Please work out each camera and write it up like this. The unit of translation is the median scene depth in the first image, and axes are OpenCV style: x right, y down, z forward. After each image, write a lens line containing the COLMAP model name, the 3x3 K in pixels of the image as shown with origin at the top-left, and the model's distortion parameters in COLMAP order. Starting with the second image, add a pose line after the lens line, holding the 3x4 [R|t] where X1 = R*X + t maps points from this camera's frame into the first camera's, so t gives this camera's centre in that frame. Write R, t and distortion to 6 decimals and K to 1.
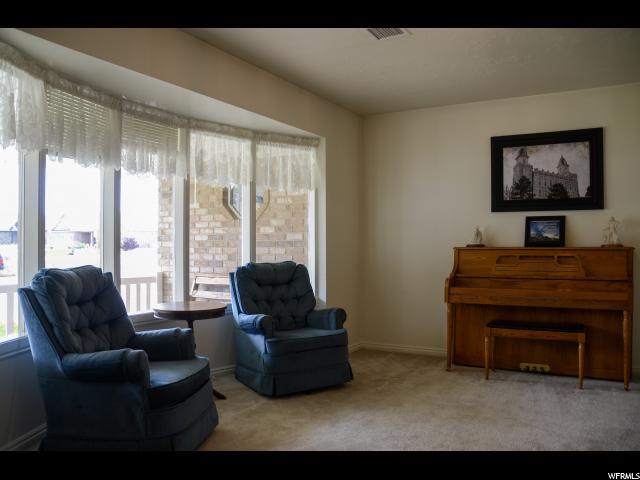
lens RADIAL K [[520.0, 0, 320.0], [0, 520.0, 240.0], [0, 0, 1]] dist [-0.159782, 0.114844]
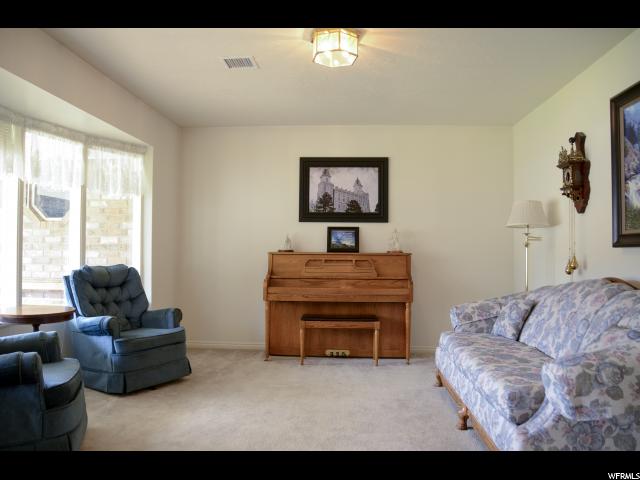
lens RADIAL K [[520.0, 0, 320.0], [0, 520.0, 240.0], [0, 0, 1]] dist [-0.159782, 0.114844]
pose [[0.892472, 0.016528, 0.450800, -0.172445], [-0.012995, 0.999856, -0.010931, -0.001822], [-0.450916, 0.003897, 0.892558, -0.082087]]
